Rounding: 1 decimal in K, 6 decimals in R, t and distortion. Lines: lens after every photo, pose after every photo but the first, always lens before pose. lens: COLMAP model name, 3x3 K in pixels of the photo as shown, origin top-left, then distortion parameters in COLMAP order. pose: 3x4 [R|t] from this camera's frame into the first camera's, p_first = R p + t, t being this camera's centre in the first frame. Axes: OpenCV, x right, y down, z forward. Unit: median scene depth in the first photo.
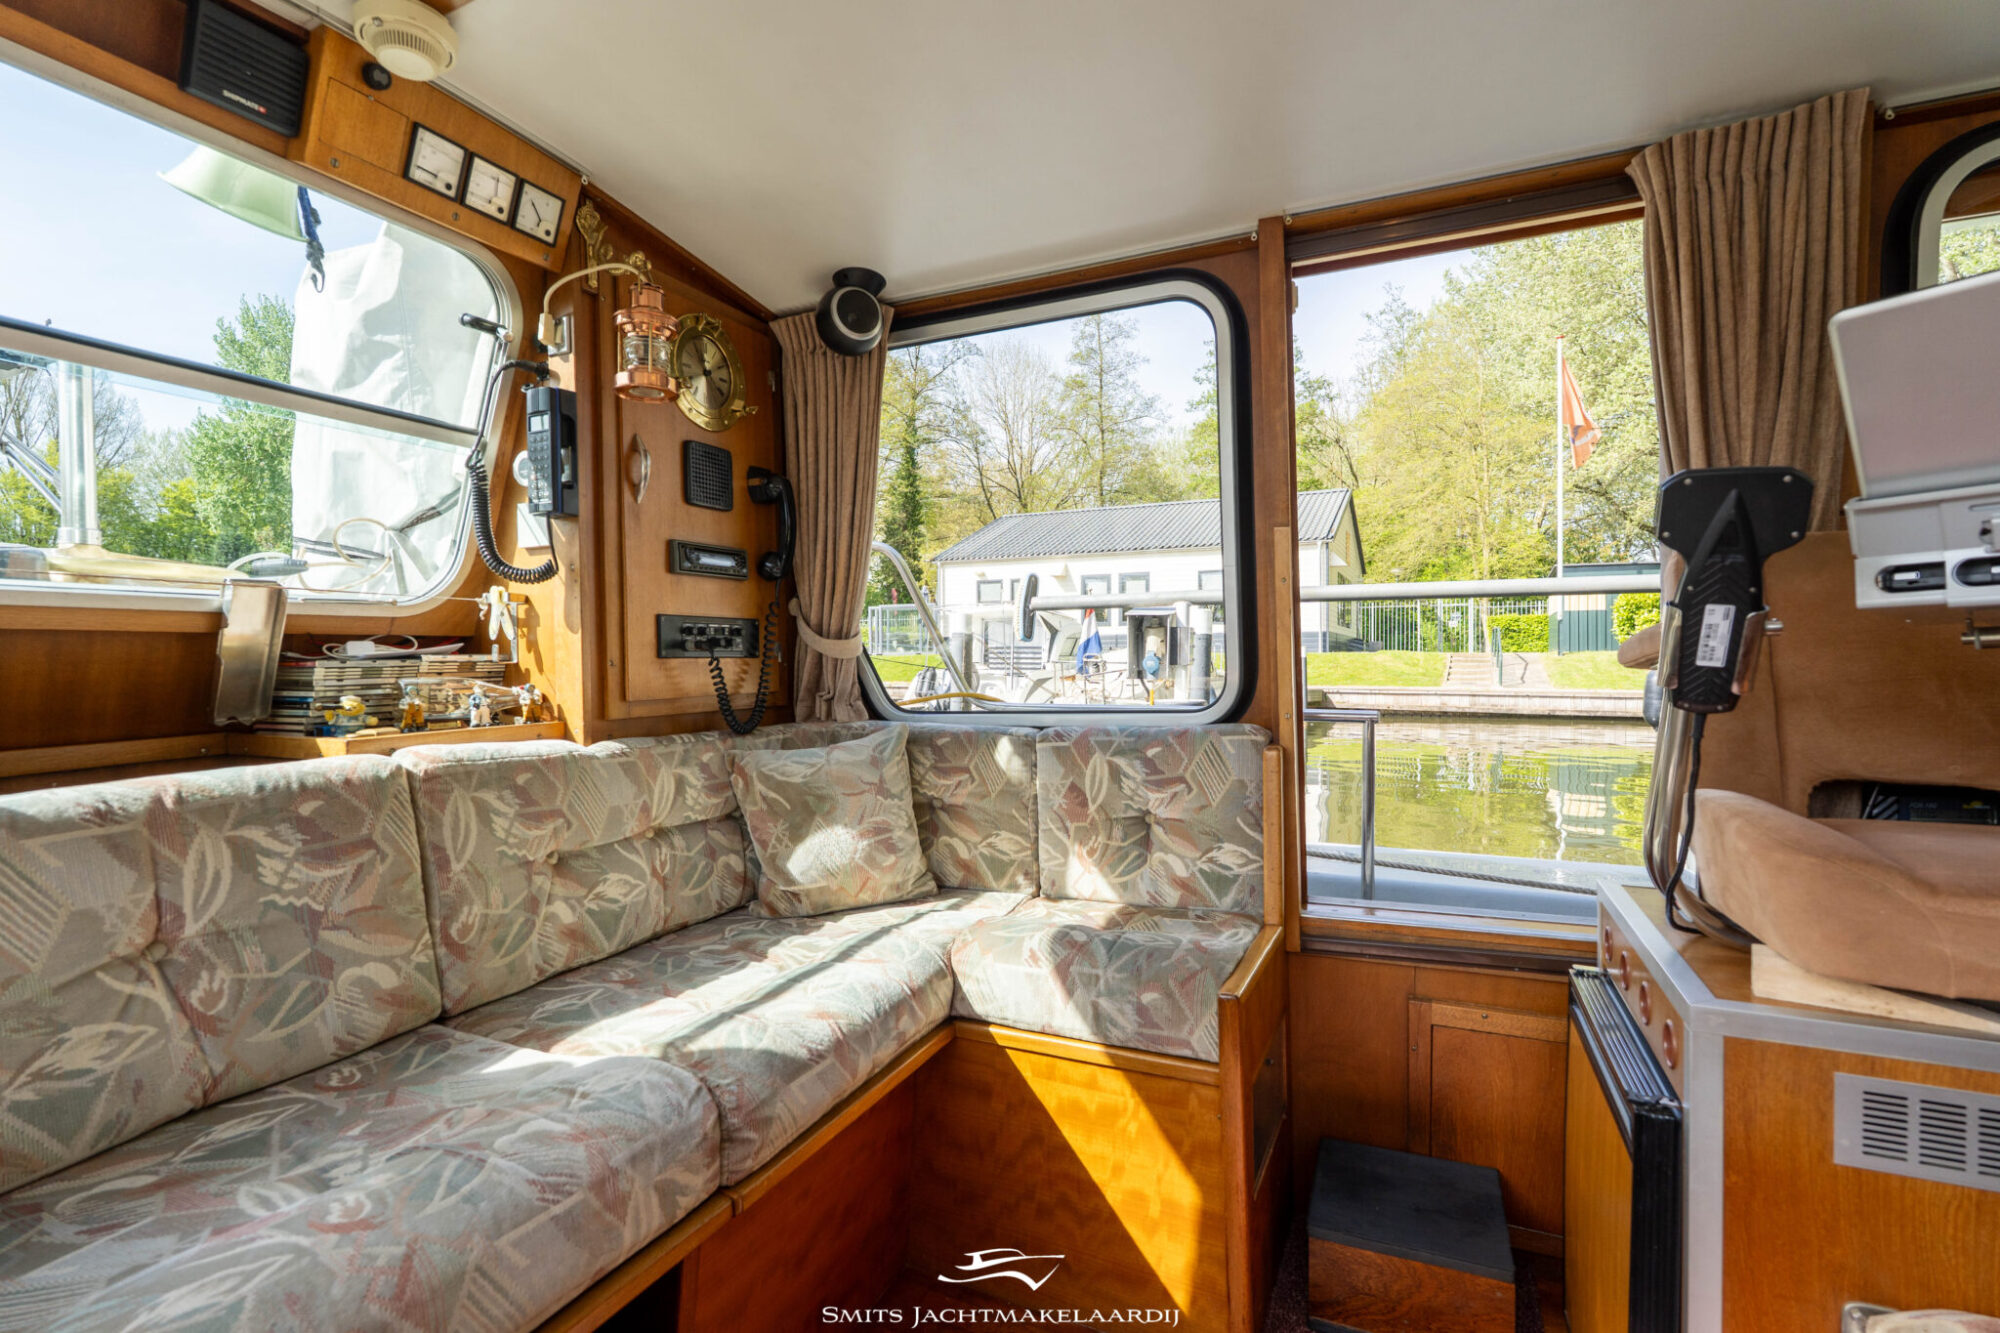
lens RADIAL K [[926.5, 0, 997.8], [0, 926.5, 663.9], [0, 0, 1]] dist [-0.000007, 0.000369]
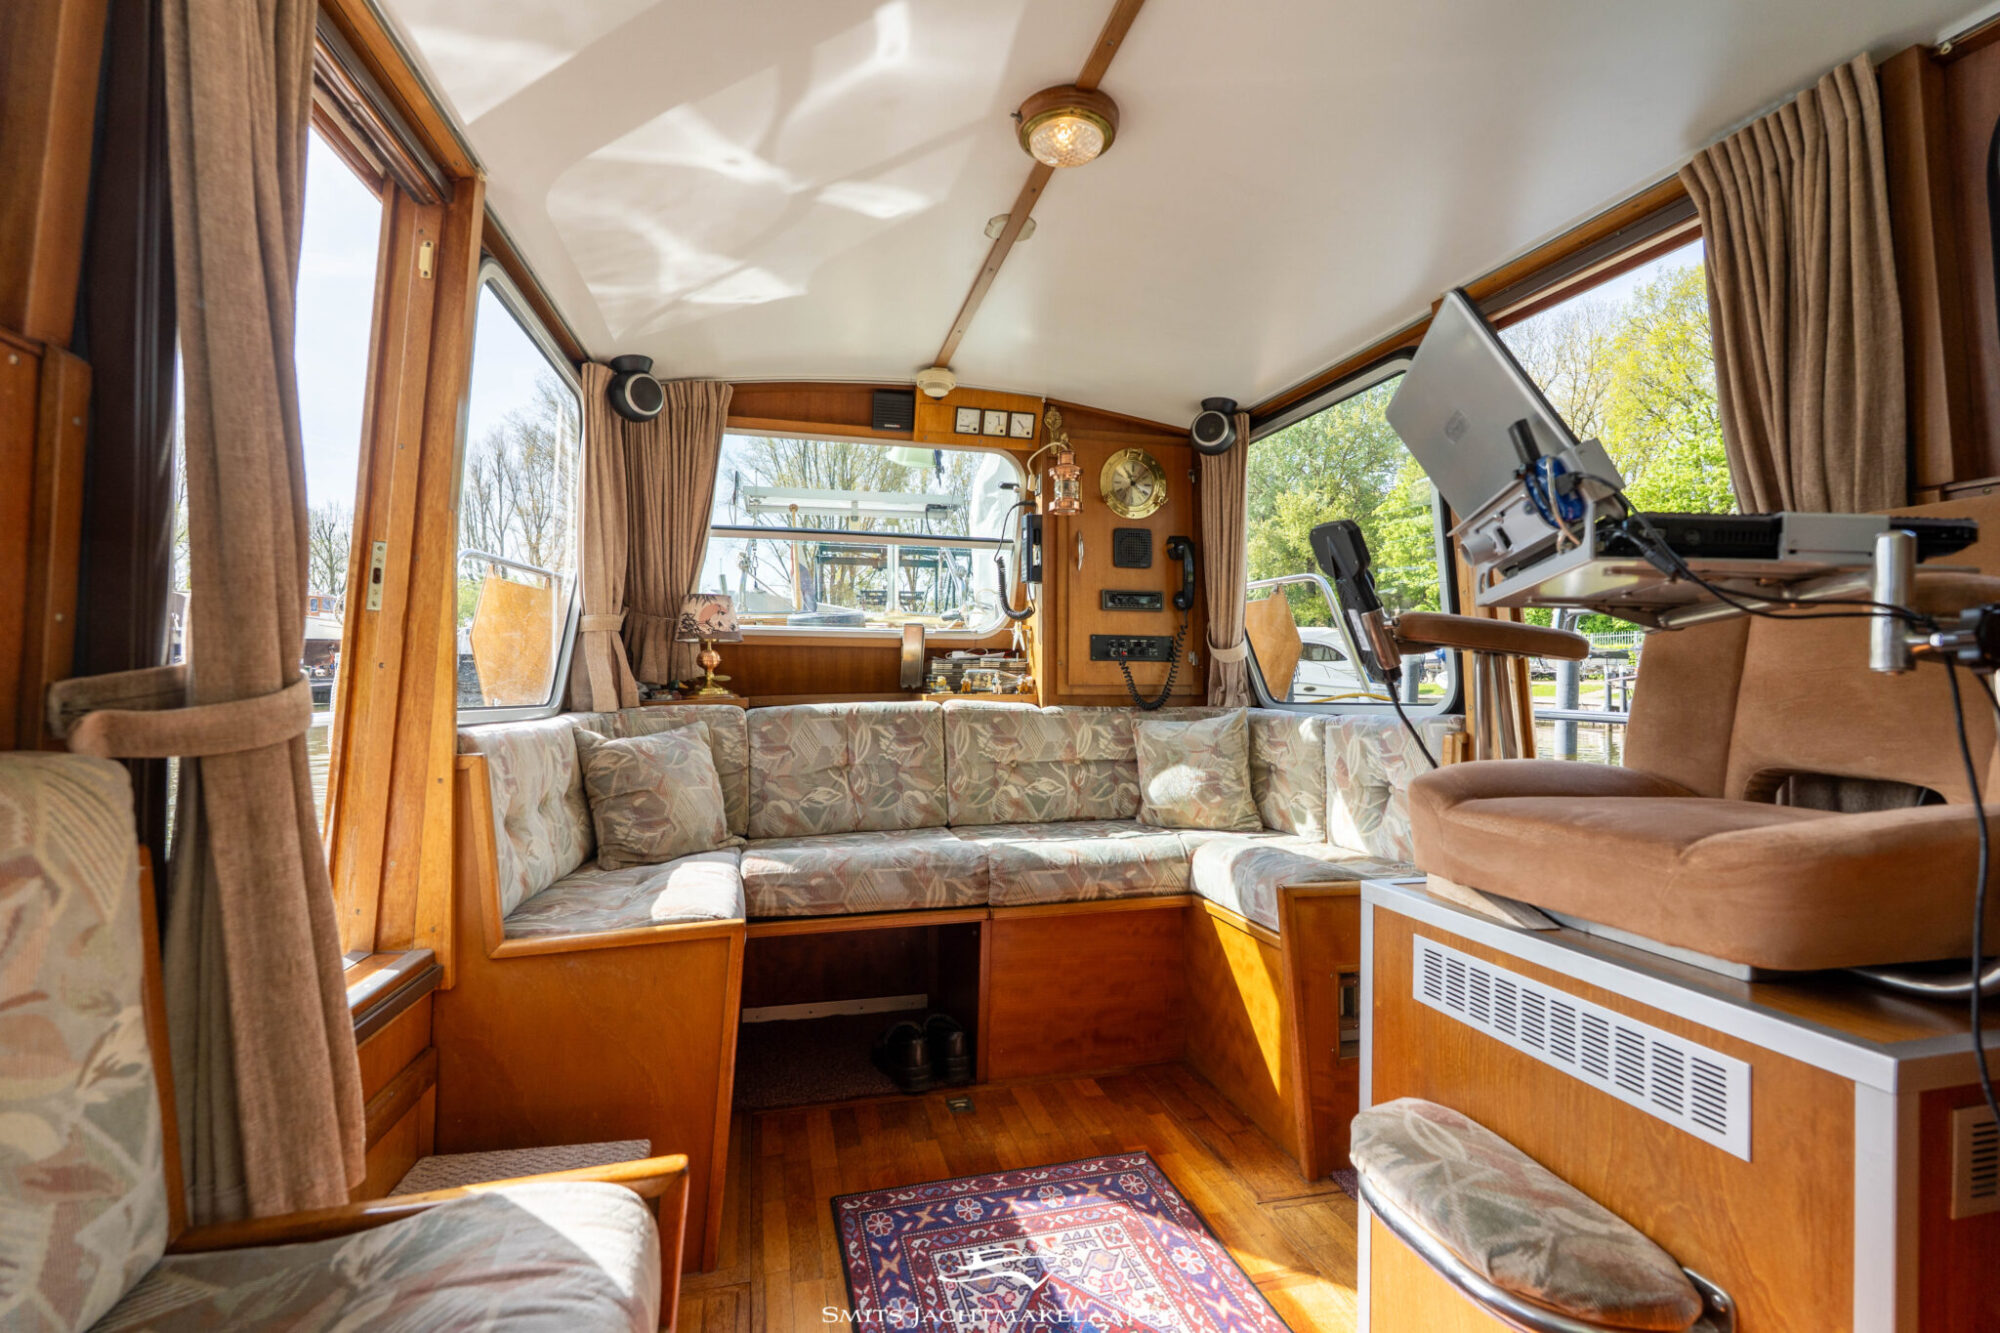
lens RADIAL K [[926.5, 0, 997.8], [0, 926.5, 663.9], [0, 0, 1]] dist [-0.000007, 0.000369]
pose [[0.640252, -0.001117, -0.768164, 0.854790], [-0.019343, 0.999658, -0.017576, 0.034249], [0.767921, 0.026111, 0.640012, -0.221286]]
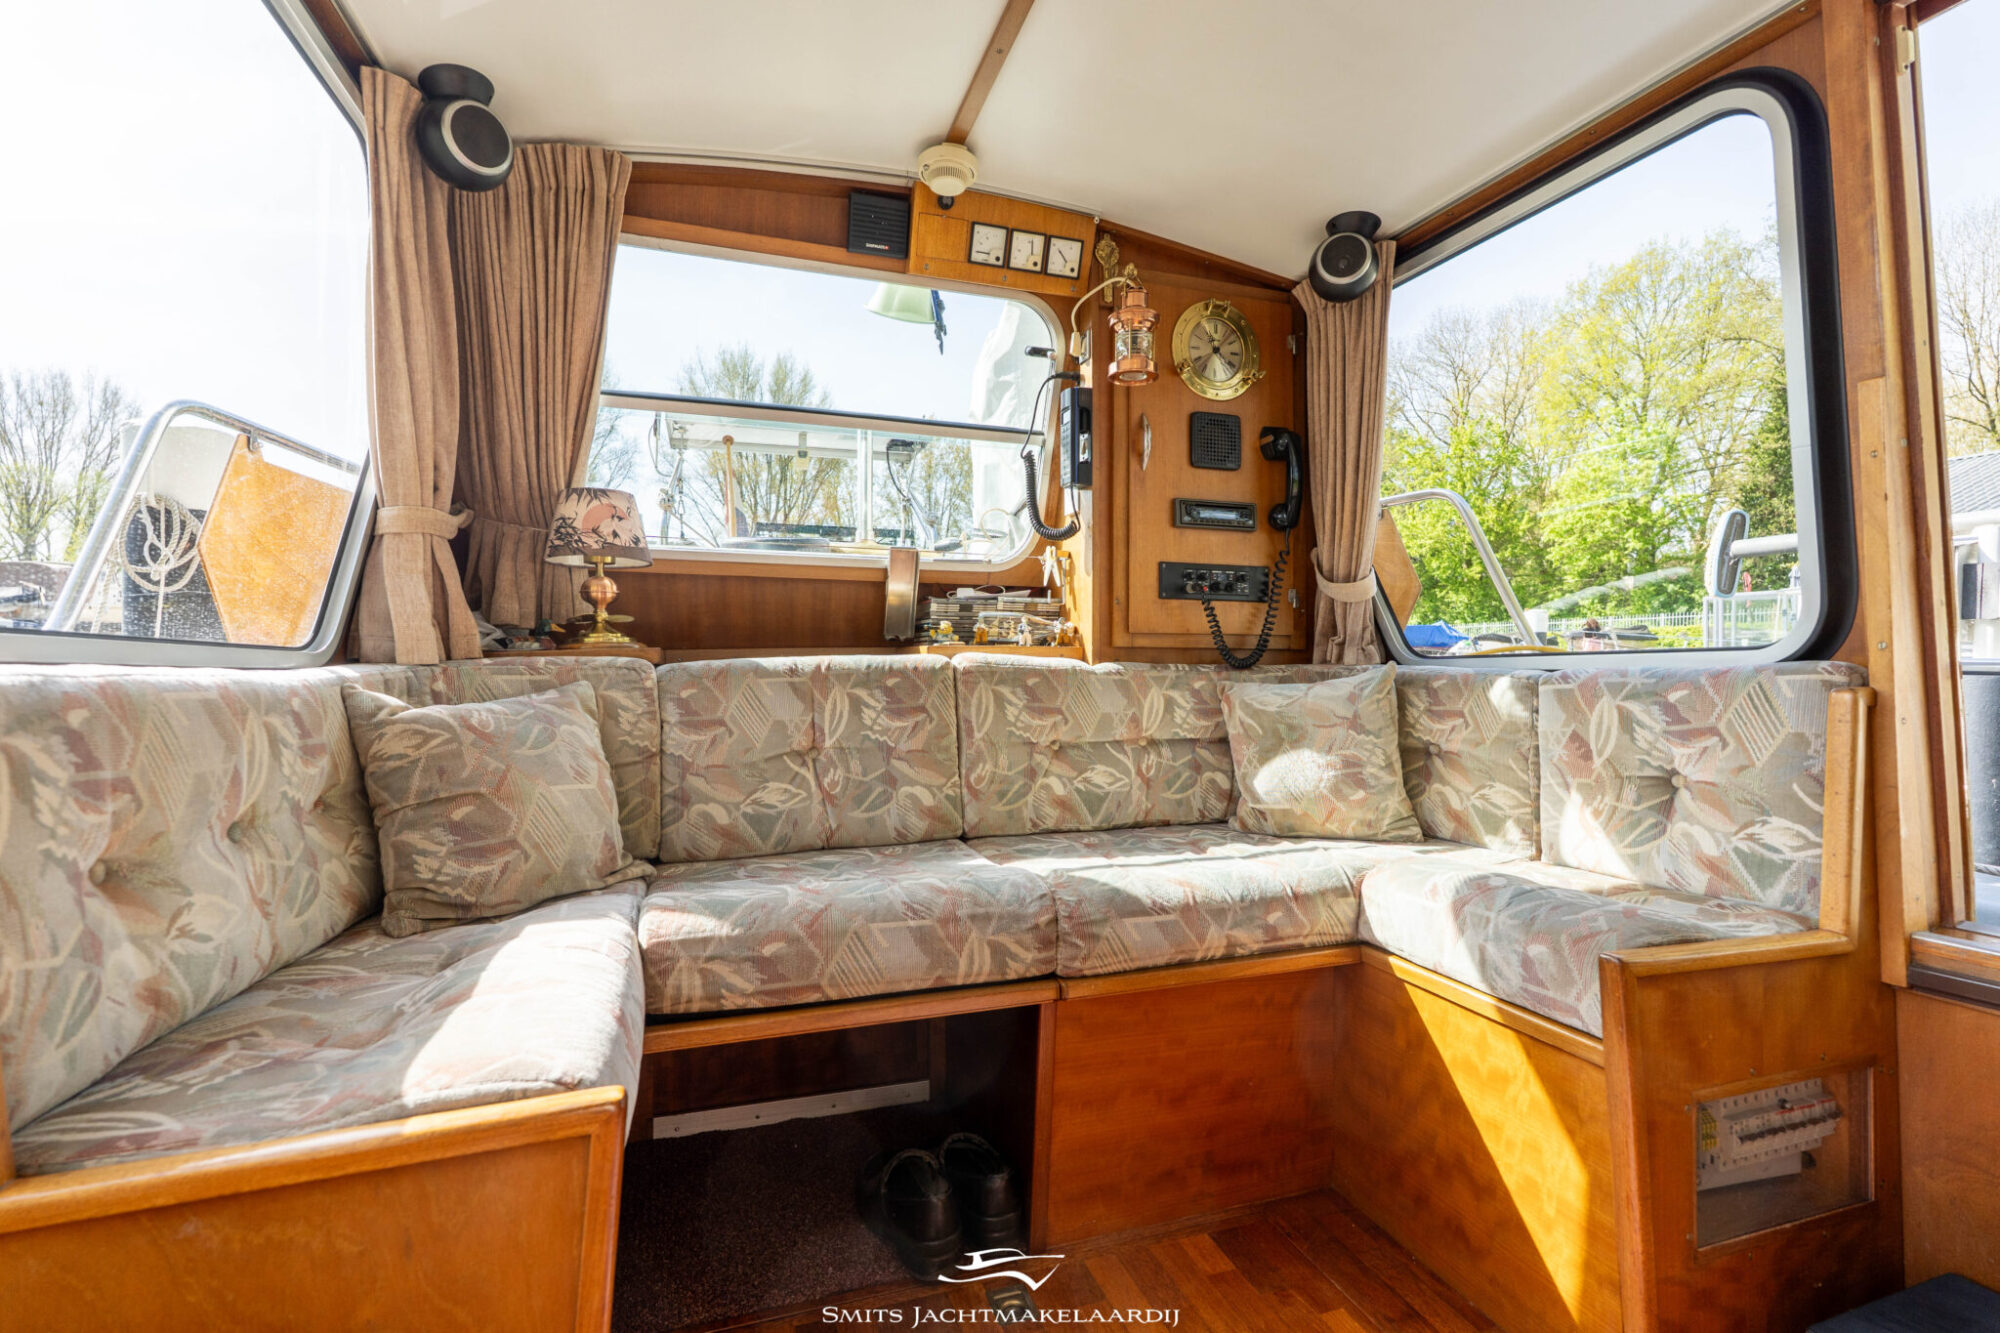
lens RADIAL K [[924.1, 0, 1001.7], [0, 924.1, 666.1], [0, 0, 1]] dist [-0.002813, 0.000183]
pose [[0.692801, 0.014501, -0.720983, 0.363976], [-0.019955, 0.999800, 0.000933, 0.086906], [0.720852, 0.013740, 0.692953, 0.032267]]
